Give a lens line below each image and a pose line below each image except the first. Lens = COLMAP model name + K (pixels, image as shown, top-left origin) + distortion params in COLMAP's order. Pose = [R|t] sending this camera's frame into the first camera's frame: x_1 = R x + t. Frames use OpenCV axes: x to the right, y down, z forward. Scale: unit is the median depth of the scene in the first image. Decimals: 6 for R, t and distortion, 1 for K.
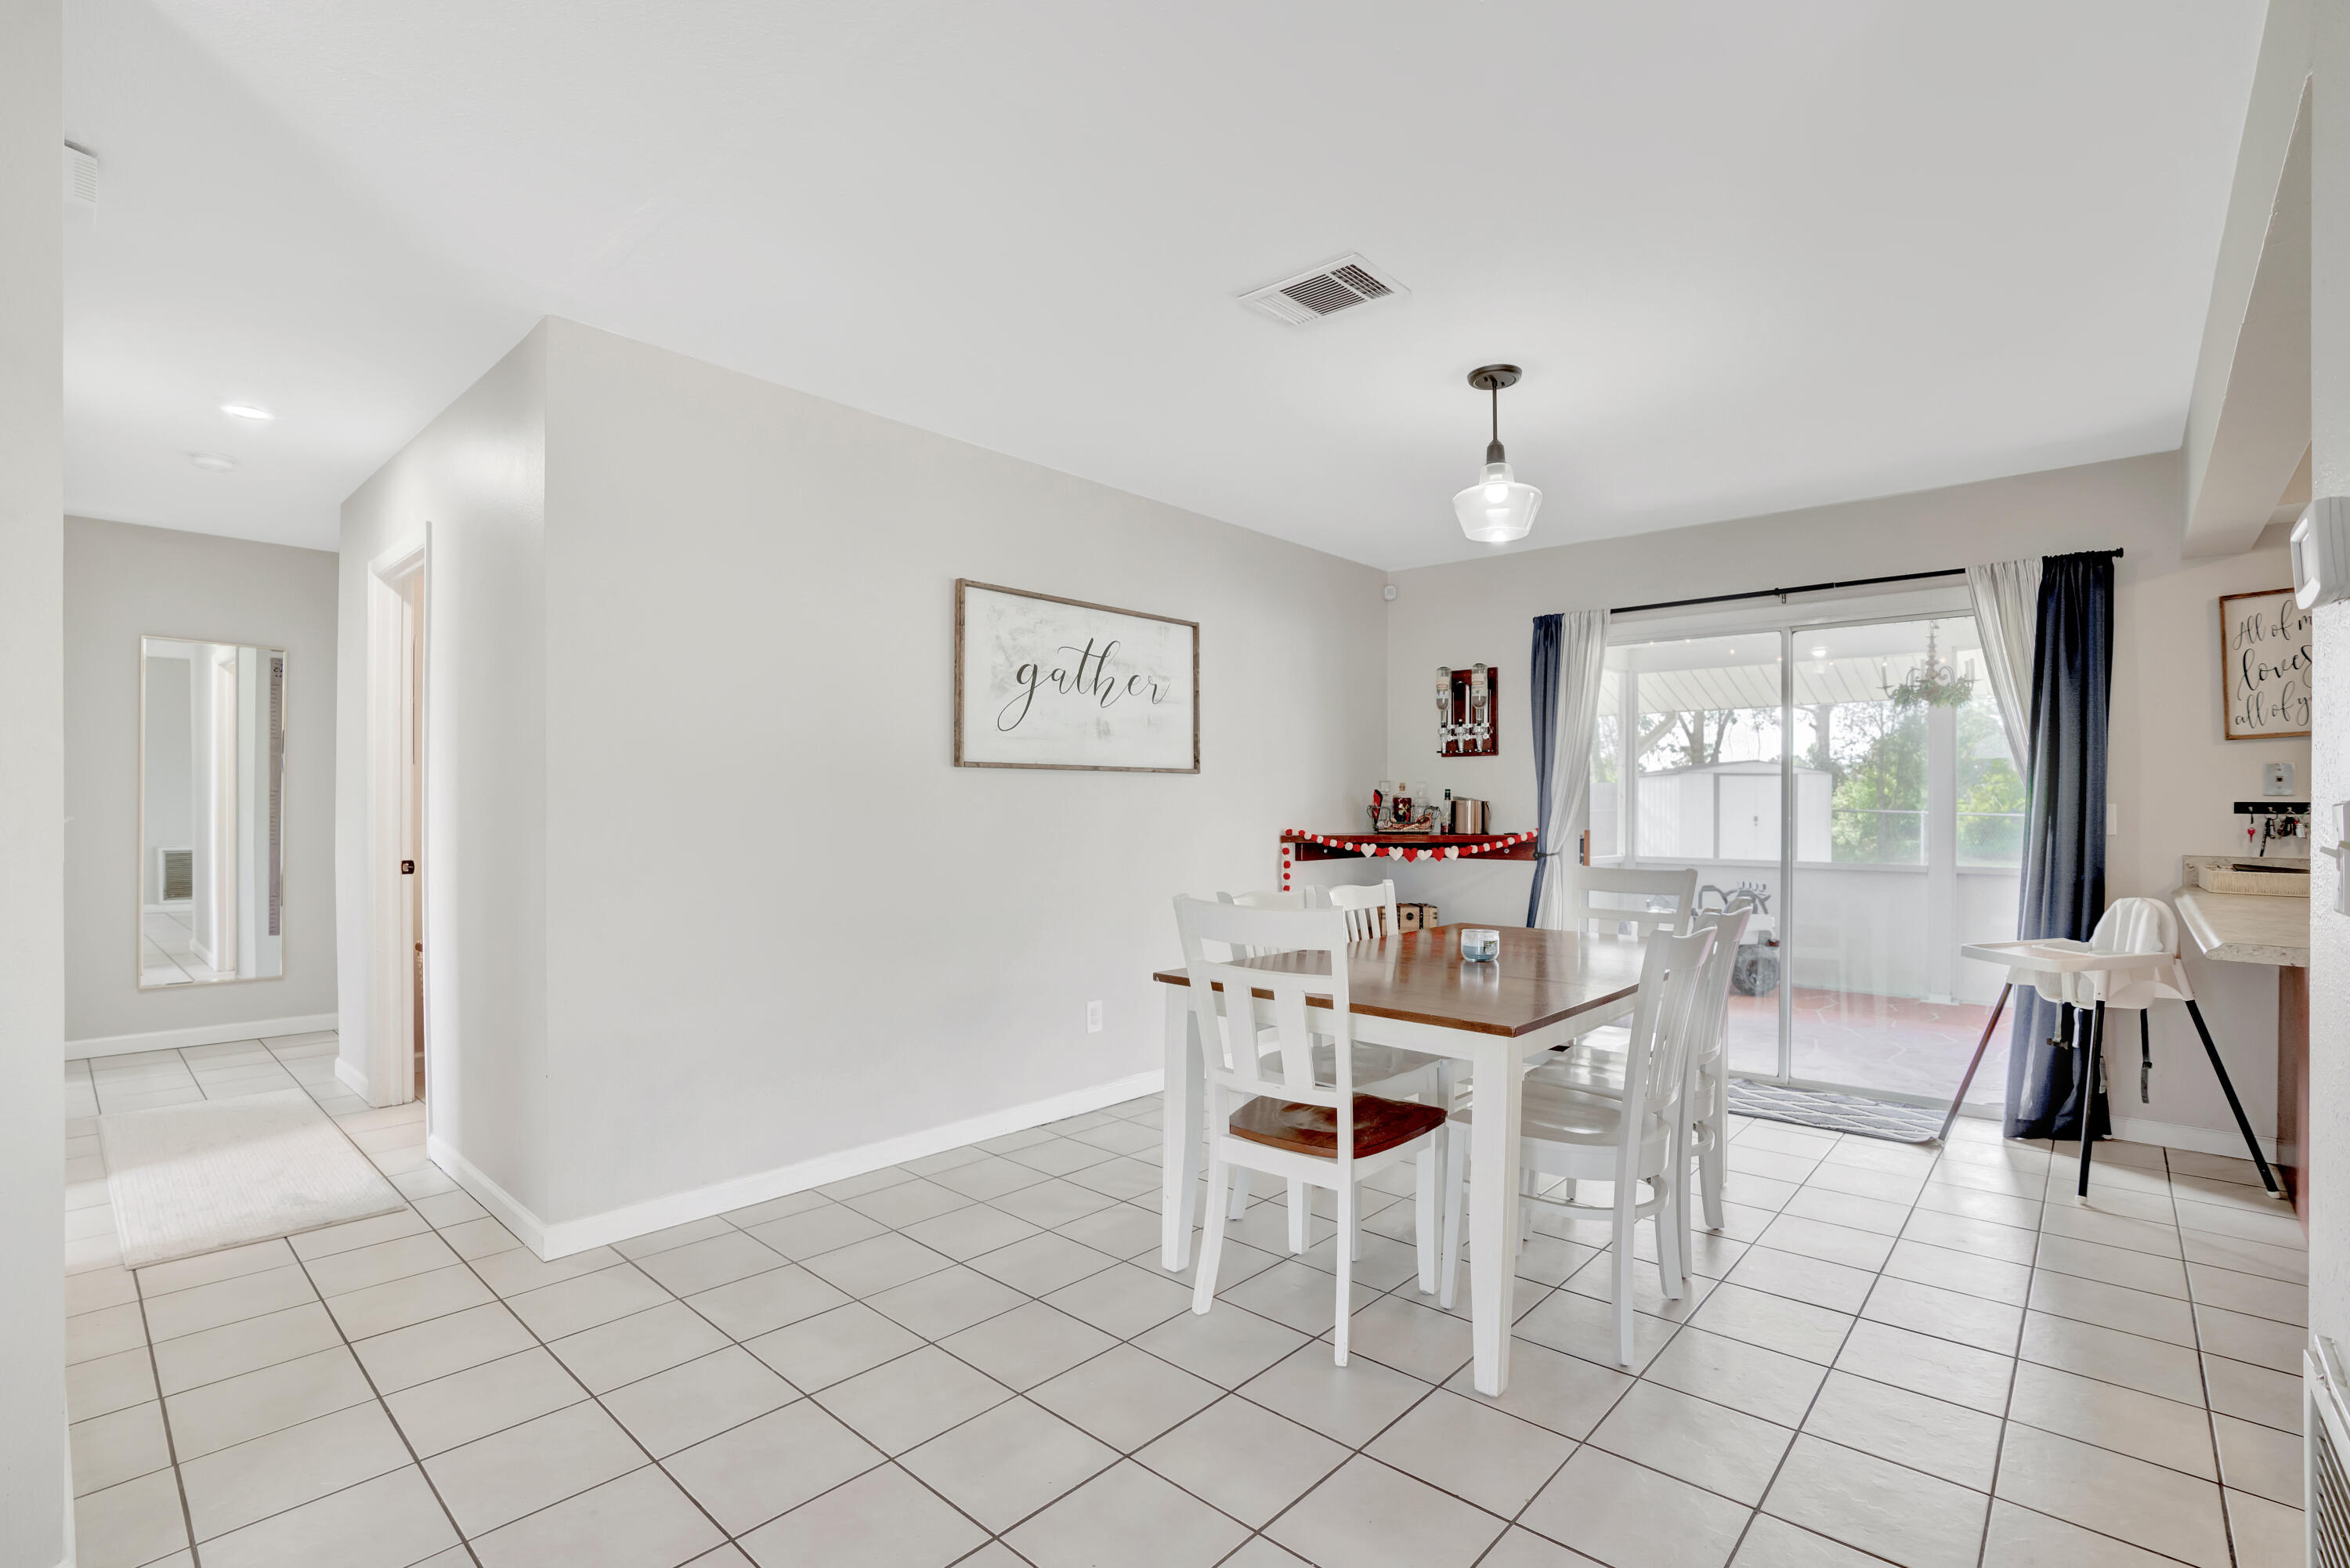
lens RADIAL K [[1088.2, 0, 1171.3], [0, 1088.2, 786.9], [0, 0, 1]] dist [-0.082904, 0.029252]
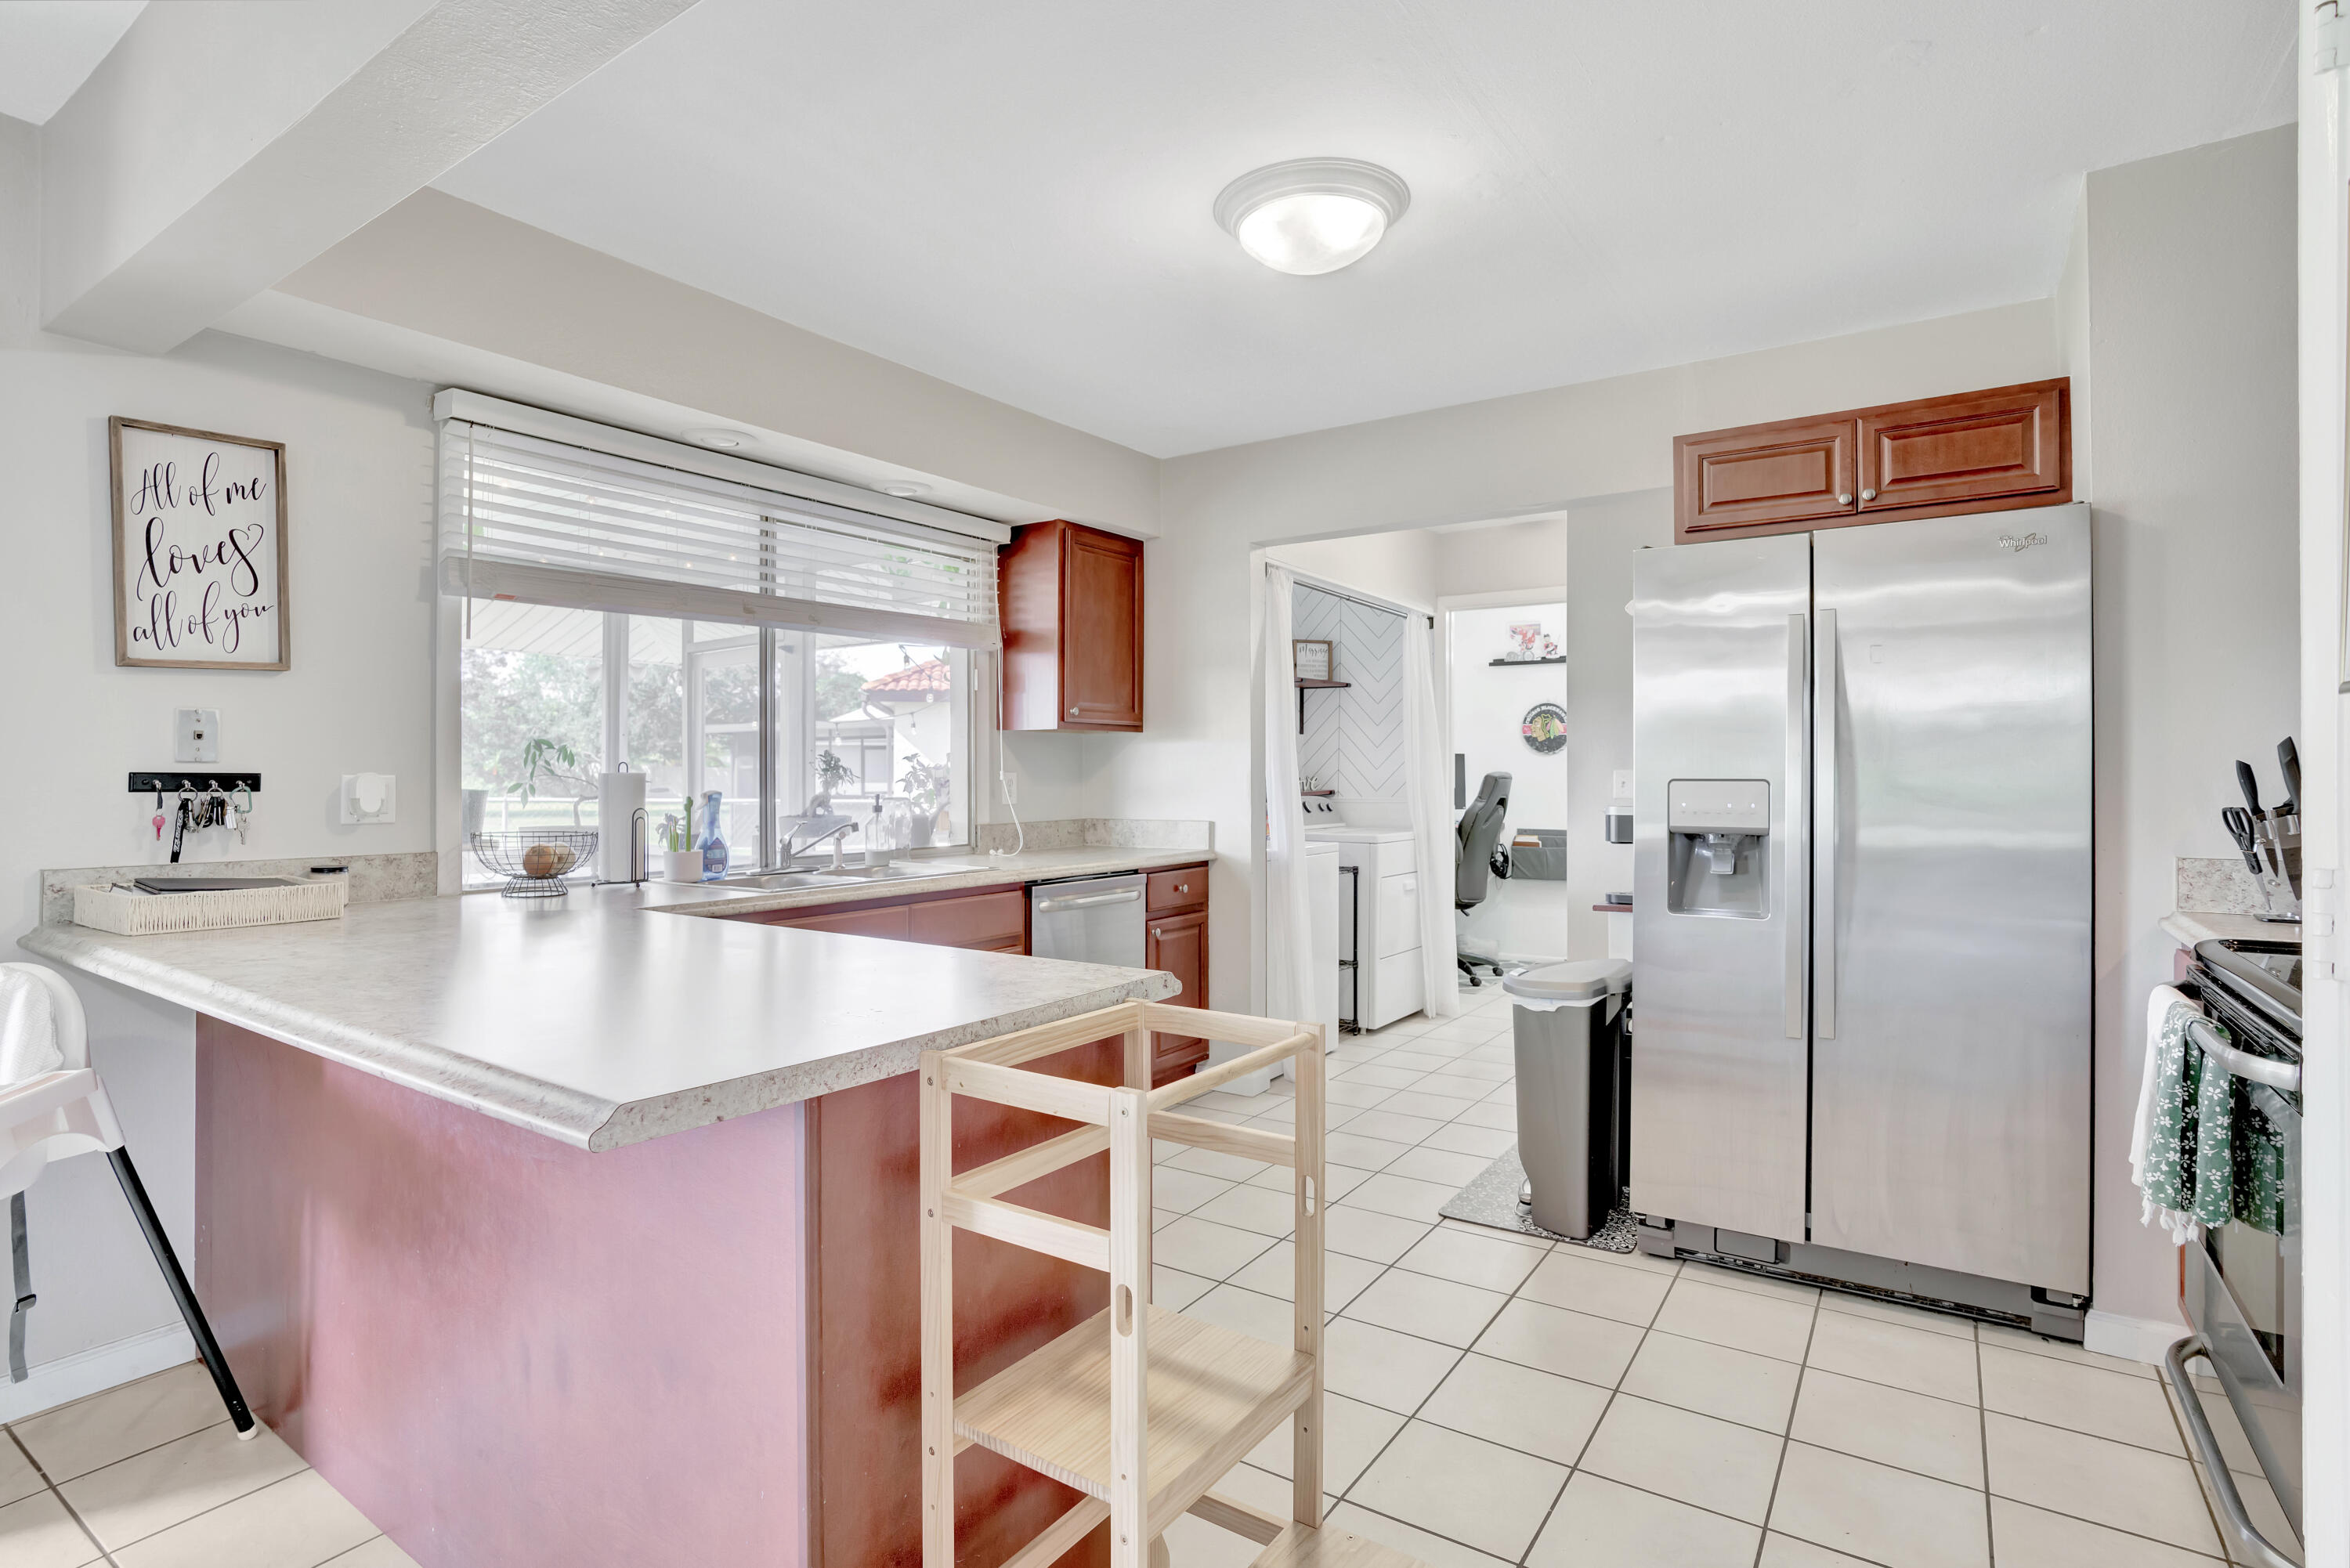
lens RADIAL K [[1180.0, 0, 1161.7], [0, 1180.0, 771.5], [0, 0, 1]] dist [-0.092670, 0.048670]
pose [[-0.137377, -0.000825, 0.990518, 0.267000], [-0.014121, 0.999900, -0.001125, 0.005602], [-0.990418, -0.014142, -0.137375, 0.427889]]
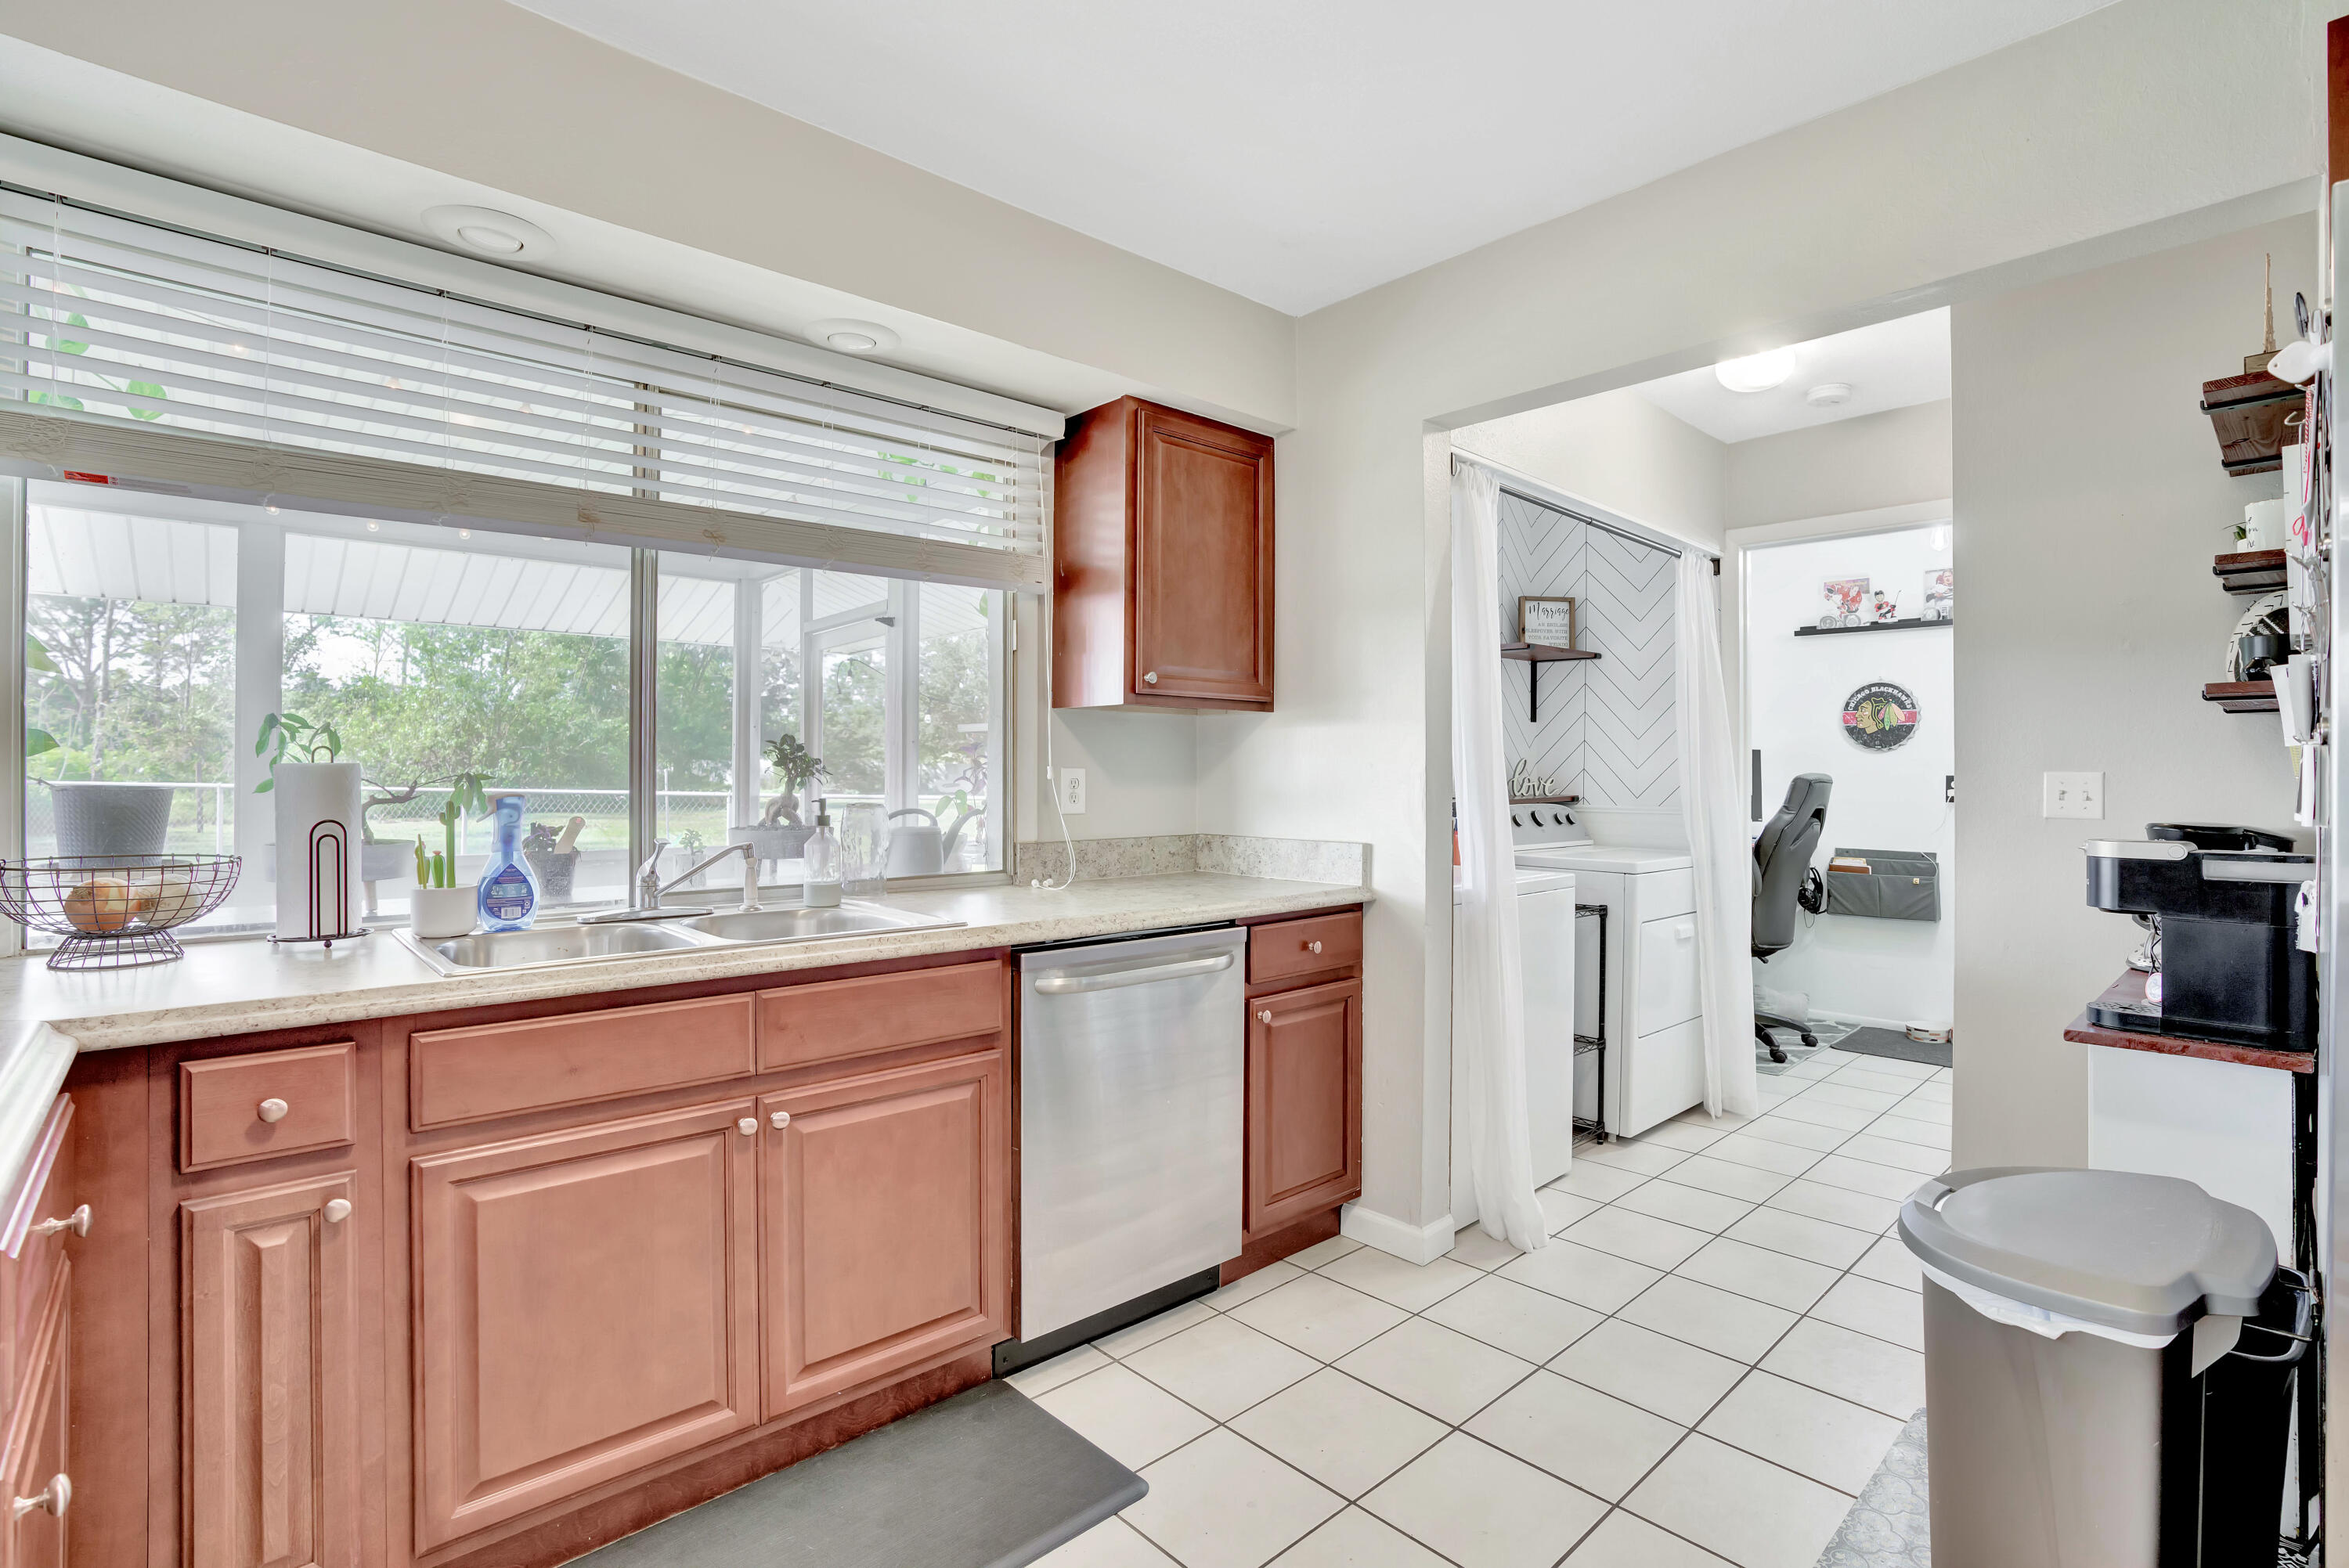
lens RADIAL K [[1081.8, 0, 1170.8], [0, 1081.8, 758.2], [0, 0, 1]] dist [-0.056613, 0.017060]
pose [[0.102004, 0.010763, 0.994726, 0.669151], [-0.020835, 0.999745, -0.008681, 0.005301], [-0.994566, -0.019840, 0.102202, 0.283587]]
